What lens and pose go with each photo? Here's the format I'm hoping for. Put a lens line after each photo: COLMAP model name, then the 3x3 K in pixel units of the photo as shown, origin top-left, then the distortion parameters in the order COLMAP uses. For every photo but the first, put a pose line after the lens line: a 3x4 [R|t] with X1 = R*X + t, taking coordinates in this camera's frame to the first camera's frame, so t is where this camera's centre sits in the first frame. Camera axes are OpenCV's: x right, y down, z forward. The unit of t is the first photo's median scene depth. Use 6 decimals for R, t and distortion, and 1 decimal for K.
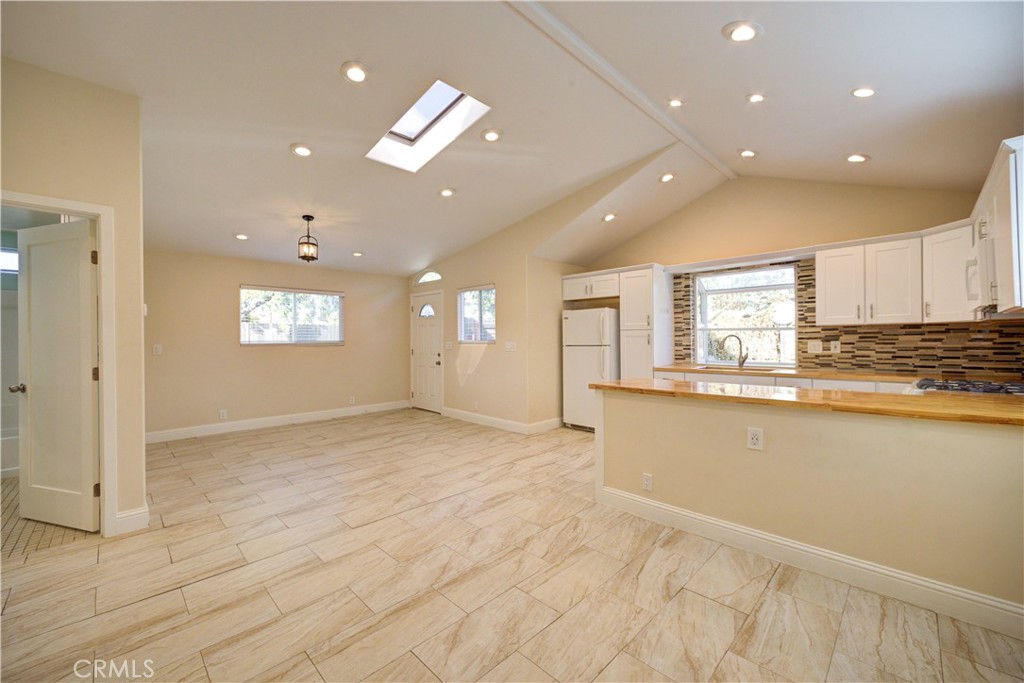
lens RADIAL K [[405.2, 0, 505.8], [0, 405.2, 338.0], [0, 0, 1]] dist [-0.012967, 0.001364]
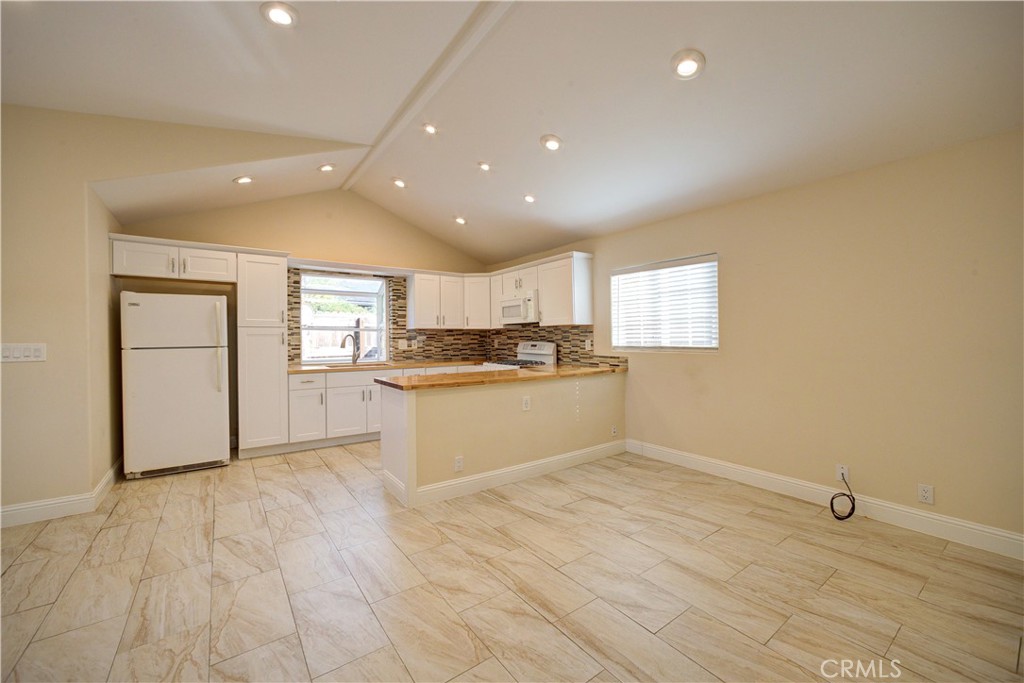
lens RADIAL K [[405.2, 0, 507.6], [0, 405.2, 339.5], [0, 0, 1]] dist [-0.012967, 0.001364]
pose [[0.158592, 0.000079, 0.987344, -0.533851], [-0.003655, 0.999993, 0.000508, 0.004014], [-0.987337, -0.003689, 0.158591, 0.486766]]
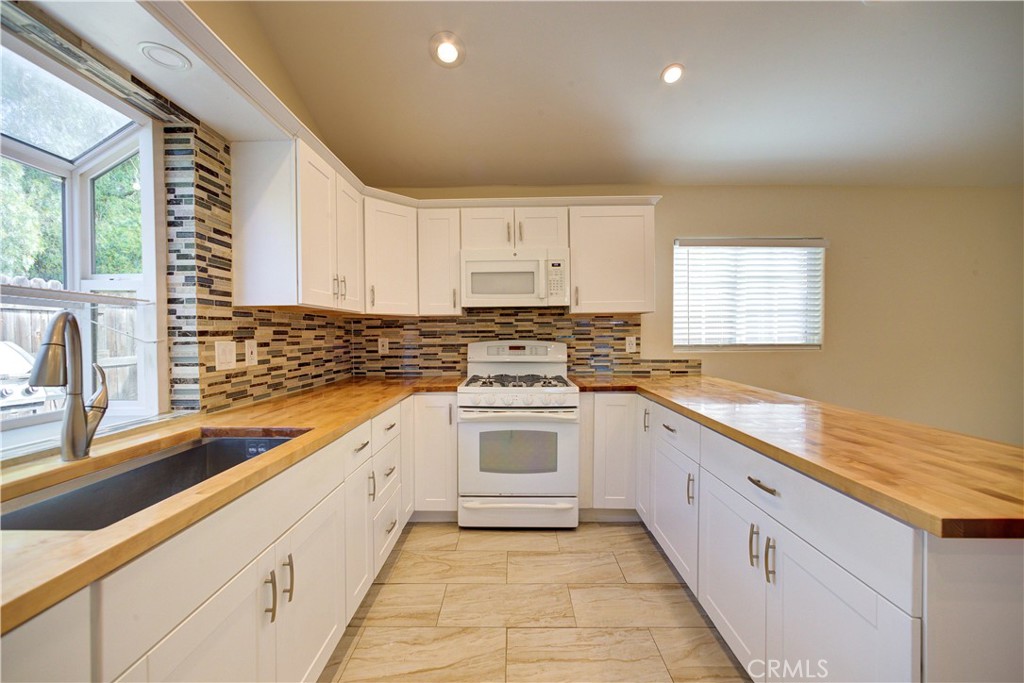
lens RADIAL K [[405.2, 0, 510.1], [0, 405.2, 340.6], [0, 0, 1]] dist [-0.012967, 0.001364]
pose [[-0.706635, -0.000427, 0.707578, 0.297322], [0.003675, 0.999984, 0.004273, 0.007936], [-0.707568, 0.005620, -0.706623, 1.176598]]
